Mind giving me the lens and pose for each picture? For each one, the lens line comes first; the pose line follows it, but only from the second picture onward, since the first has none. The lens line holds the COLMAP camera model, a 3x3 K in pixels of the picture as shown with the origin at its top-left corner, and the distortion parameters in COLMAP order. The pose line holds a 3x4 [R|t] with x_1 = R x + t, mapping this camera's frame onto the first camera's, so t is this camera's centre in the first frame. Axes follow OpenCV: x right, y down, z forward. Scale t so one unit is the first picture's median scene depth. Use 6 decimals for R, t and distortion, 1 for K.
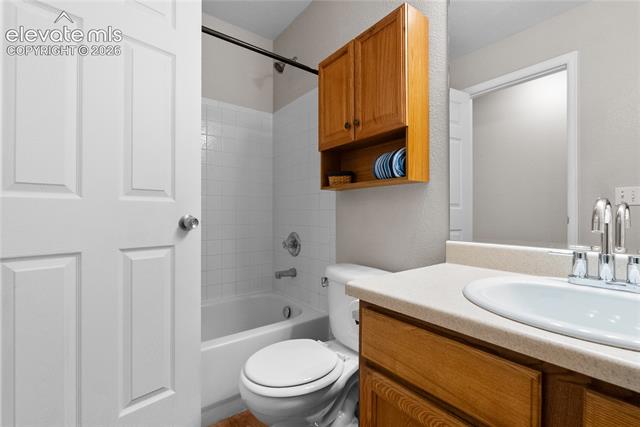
lens RADIAL K [[284.6, 0, 322.0], [0, 284.6, 212.4], [0, 0, 1]] dist [-0.005194, -0.000066]
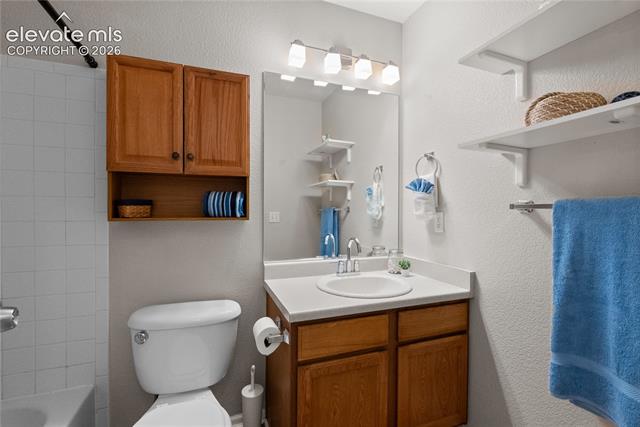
lens RADIAL K [[284.6, 0, 322.0], [0, 284.6, 212.4], [0, 0, 1]] dist [-0.005194, -0.000066]
pose [[0.279081, -0.008654, 0.960229, -0.682483], [-0.009054, 0.999891, 0.011642, -0.143719], [-0.960225, -0.011943, 0.278972, 0.303893]]
